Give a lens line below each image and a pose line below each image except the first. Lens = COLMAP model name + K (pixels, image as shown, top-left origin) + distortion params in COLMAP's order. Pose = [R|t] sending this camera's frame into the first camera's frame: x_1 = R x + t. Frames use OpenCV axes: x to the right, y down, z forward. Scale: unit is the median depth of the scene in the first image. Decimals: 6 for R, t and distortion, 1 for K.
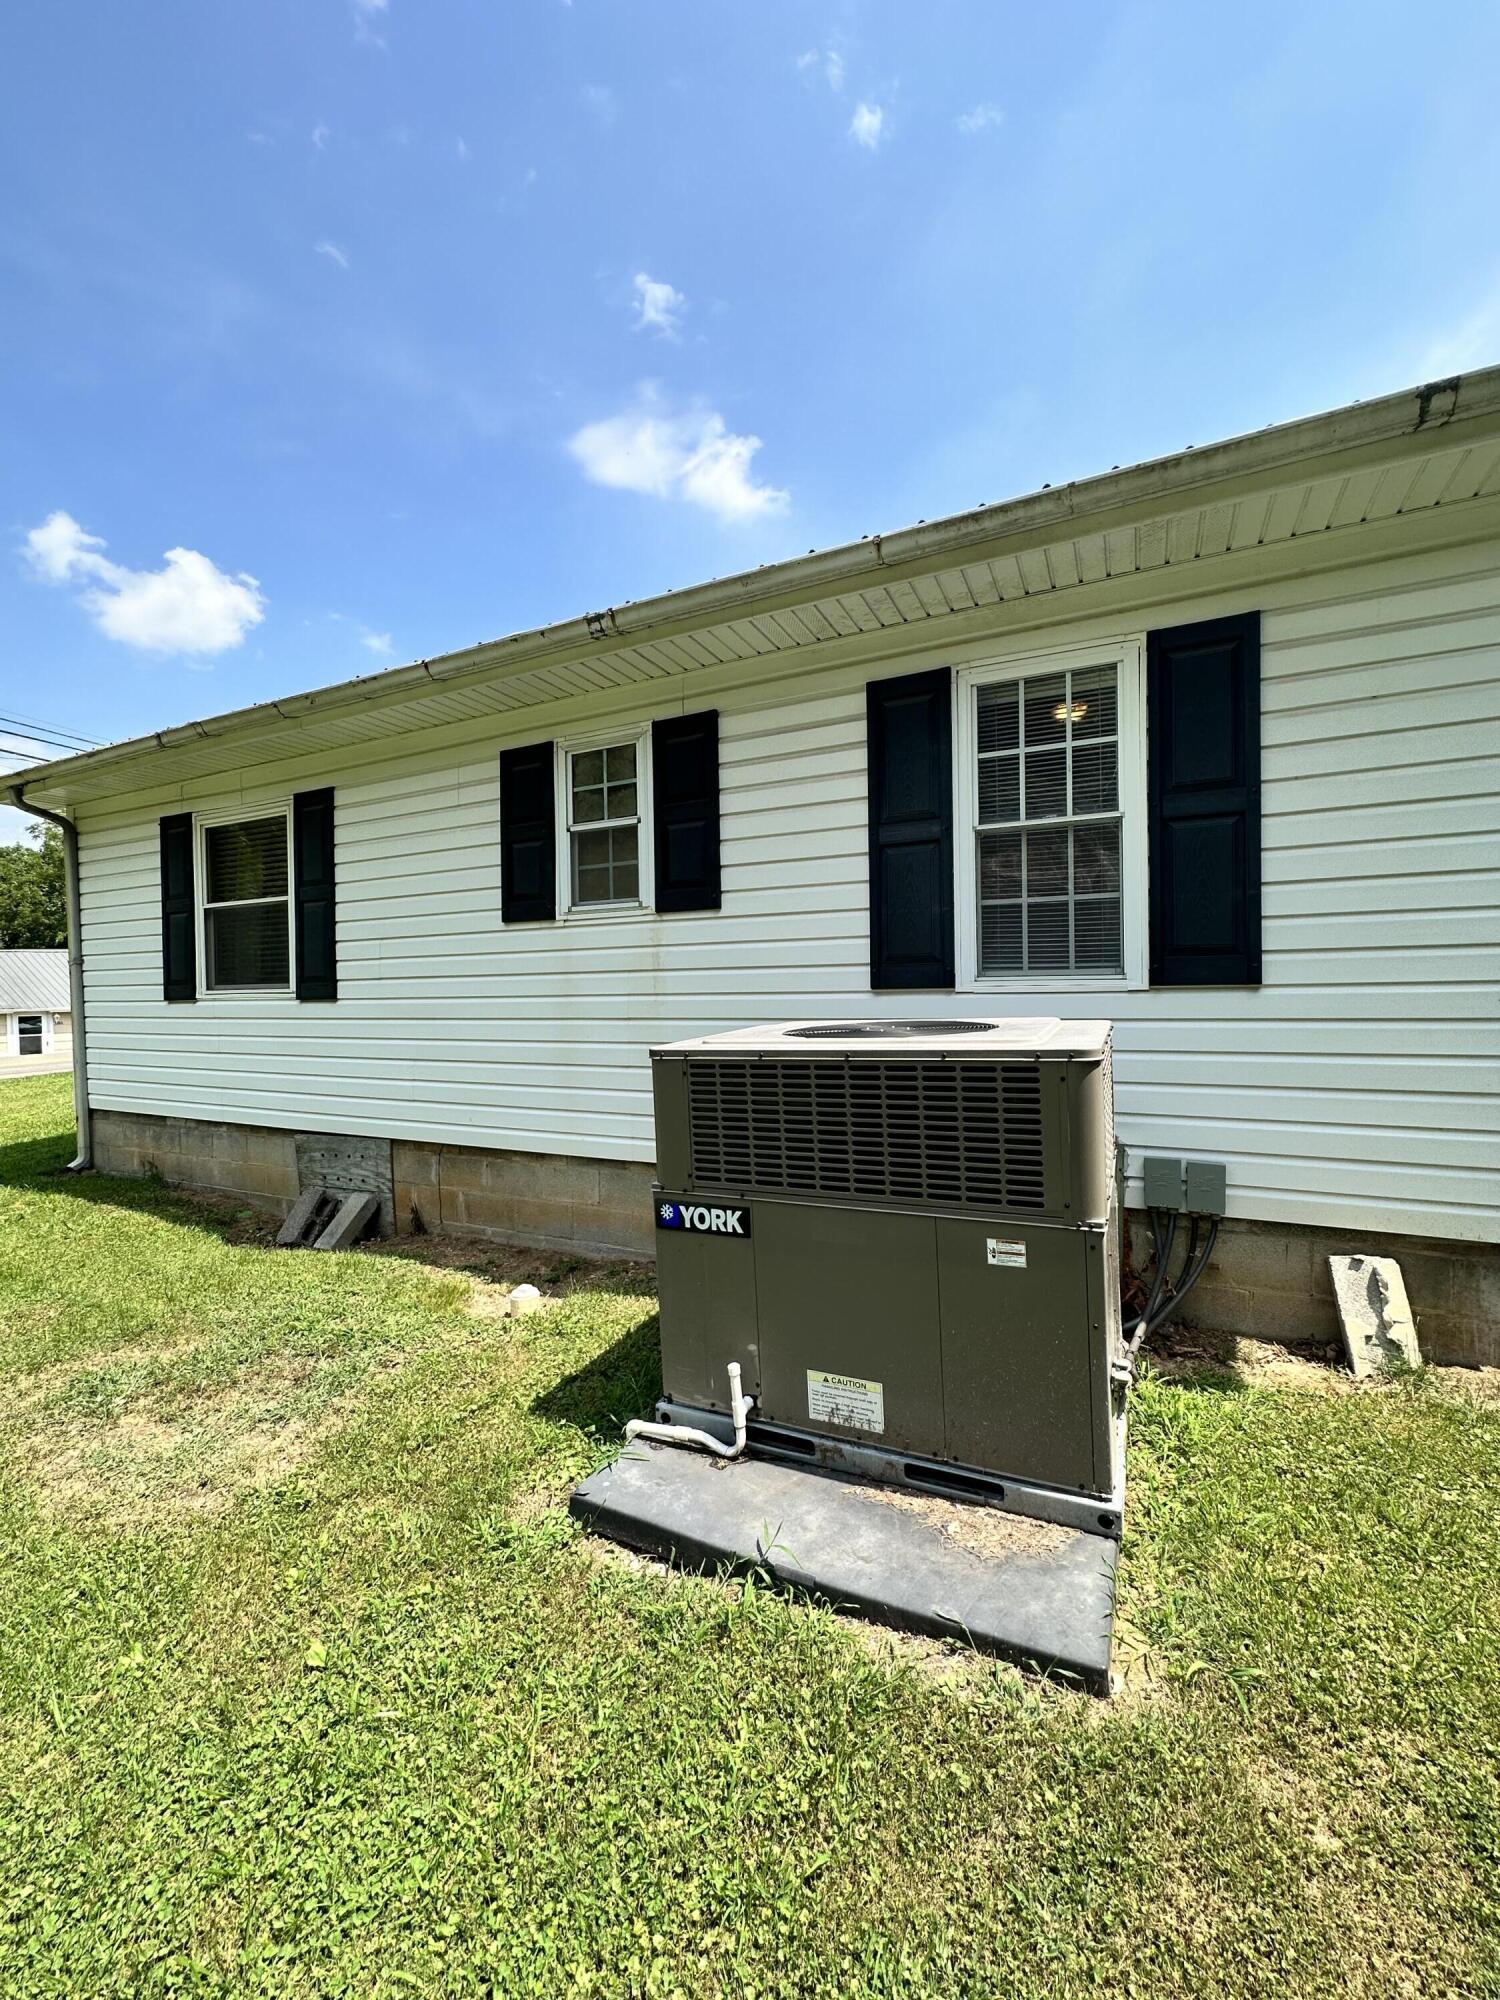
lens RADIAL K [[807.5, 0, 750.3], [0, 807.5, 997.4], [0, 0, 1]] dist [-0.001847, 0.001509]
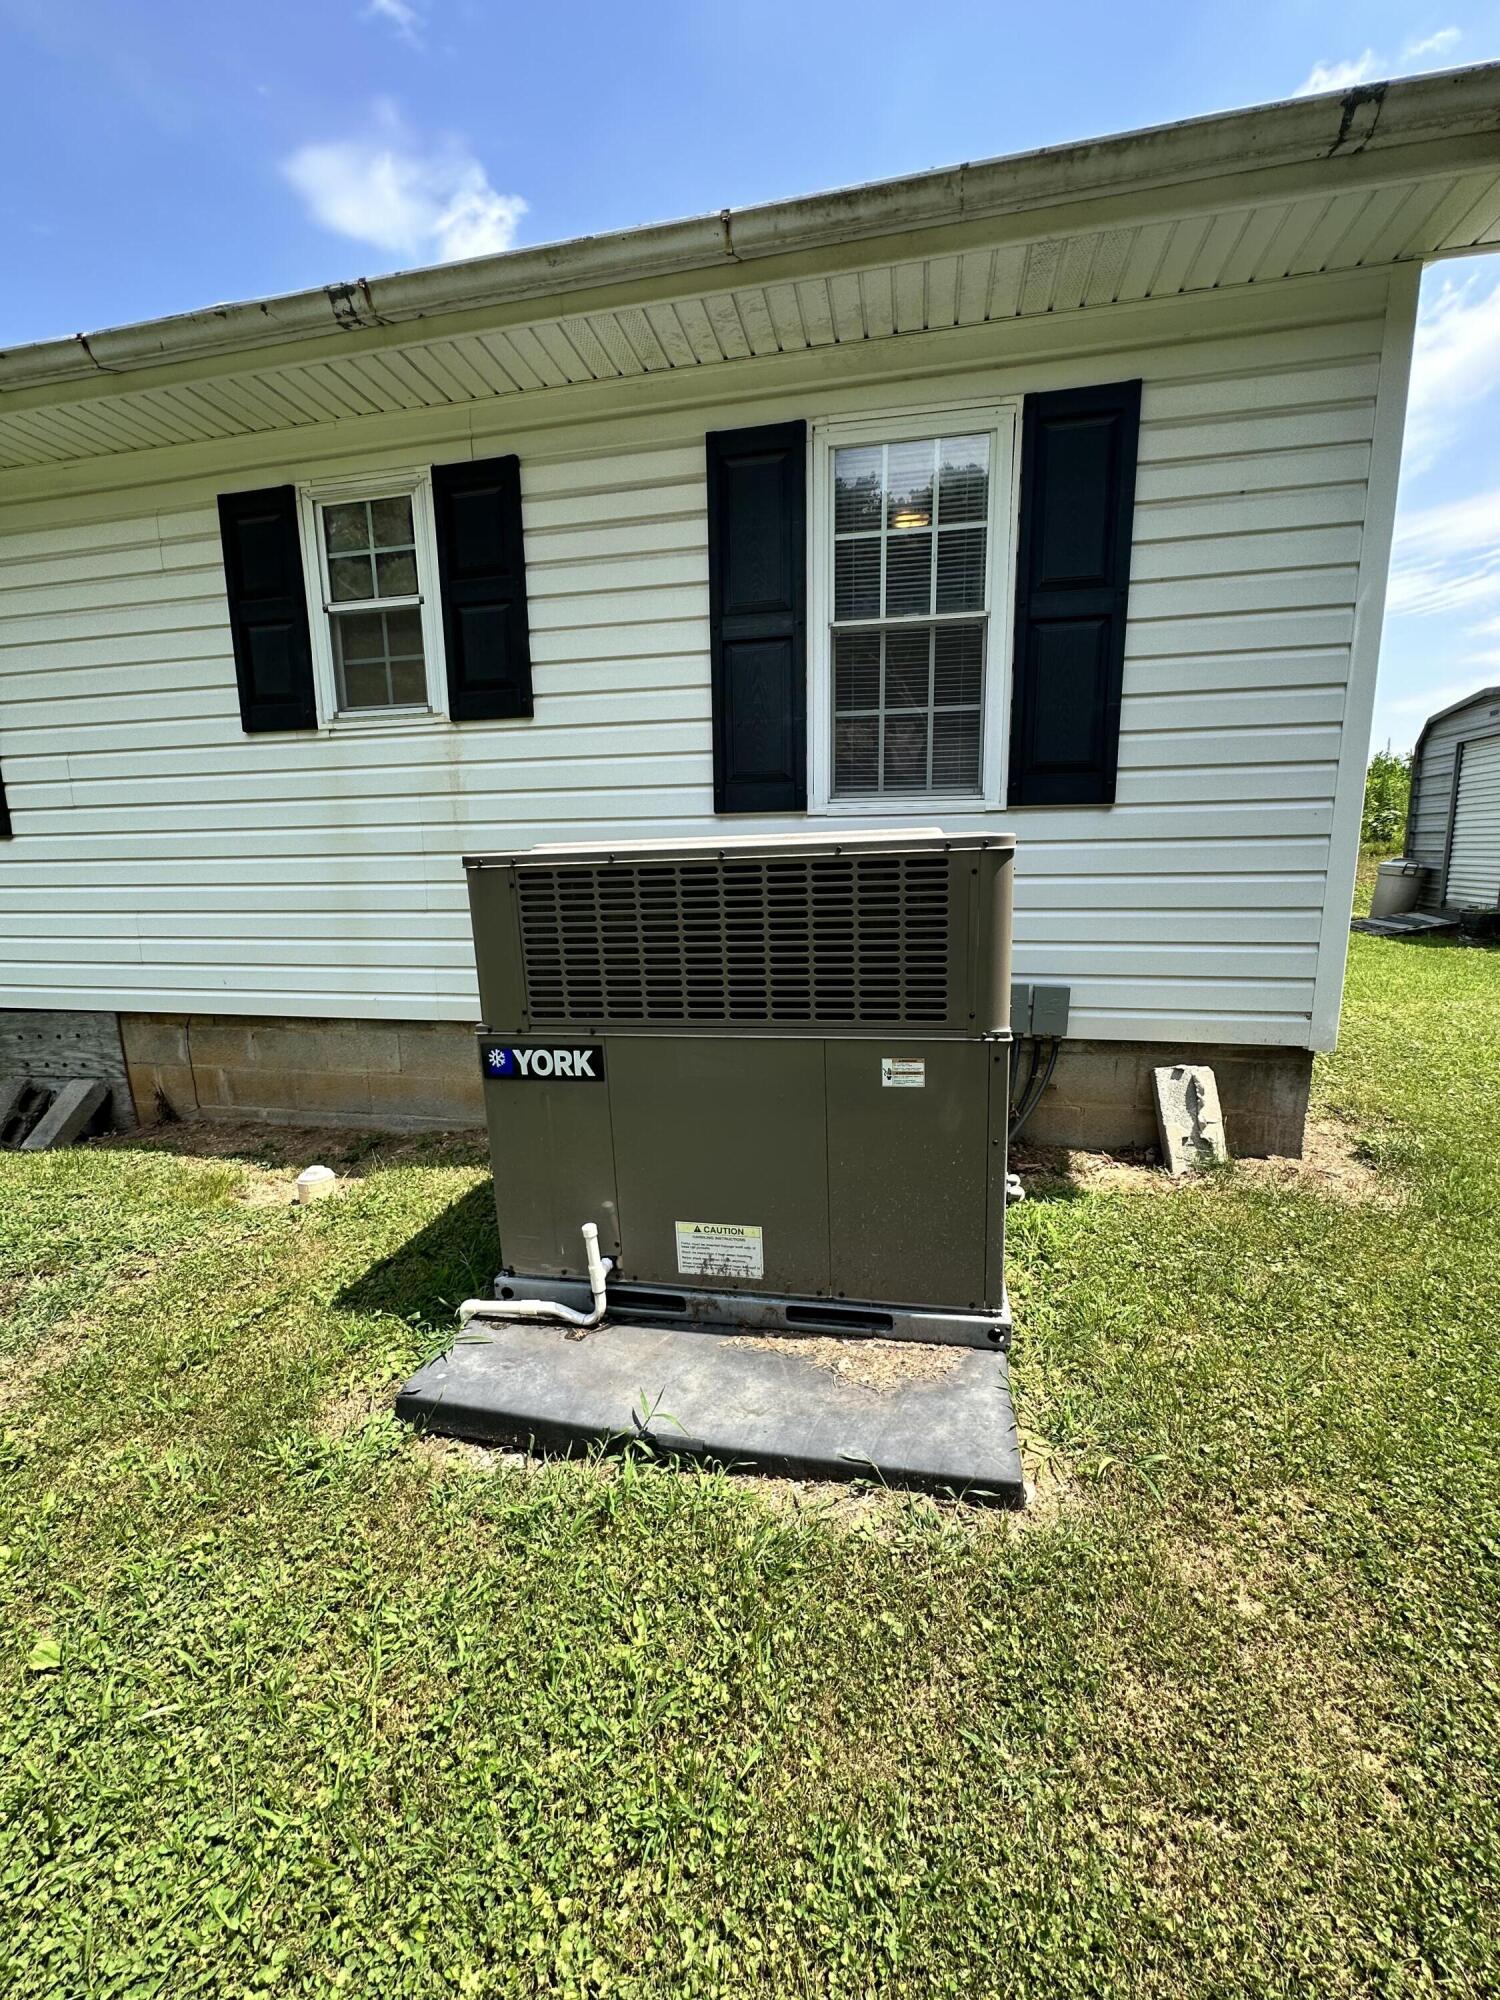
lens RADIAL K [[807.5, 0, 753.5], [0, 807.5, 996.7], [0, 0, 1]] dist [-0.001847, 0.001509]
pose [[0.970005, -0.039880, 0.239791, -0.045896], [0.002142, 0.987815, 0.155620, 0.079186], [-0.243075, -0.150439, 0.958271, 0.166518]]
